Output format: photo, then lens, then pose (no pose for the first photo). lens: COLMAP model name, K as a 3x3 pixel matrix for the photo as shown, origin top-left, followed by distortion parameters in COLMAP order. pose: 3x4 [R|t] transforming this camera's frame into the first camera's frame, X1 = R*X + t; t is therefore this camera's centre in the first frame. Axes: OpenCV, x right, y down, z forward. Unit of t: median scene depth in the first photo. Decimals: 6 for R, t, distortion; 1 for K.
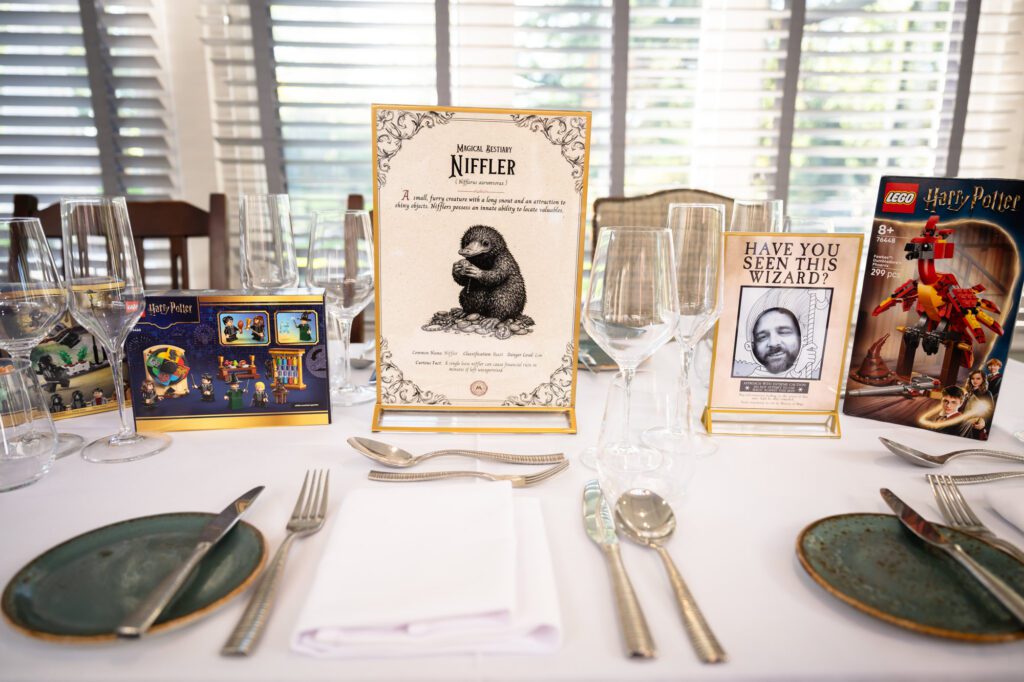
lens RADIAL K [[751.1, 0, 512.0], [0, 751.1, 341.0], [0, 0, 1]] dist [0.000578, 0.001942]
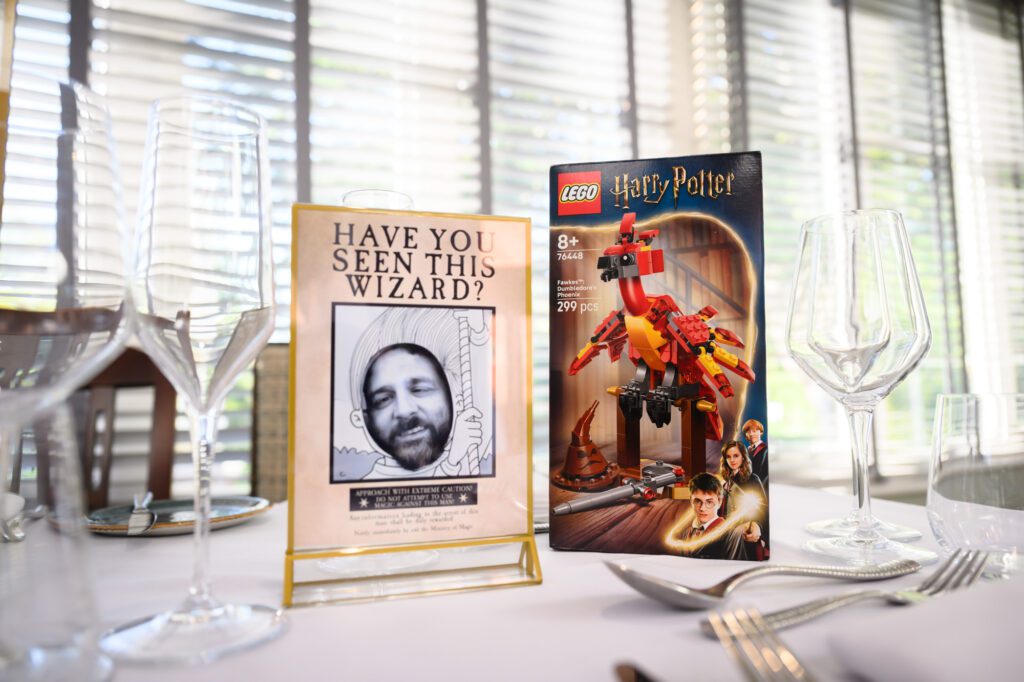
lens RADIAL K [[636.9, 0, 512.0], [0, 636.9, 341.0], [0, 0, 1]] dist [0.001347, 0.001173]
pose [[0.951699, -0.001042, 0.307032, 0.280822], [0.107161, 0.938237, -0.328980, 0.115568], [-0.287726, 0.345992, 0.893030, 0.547956]]
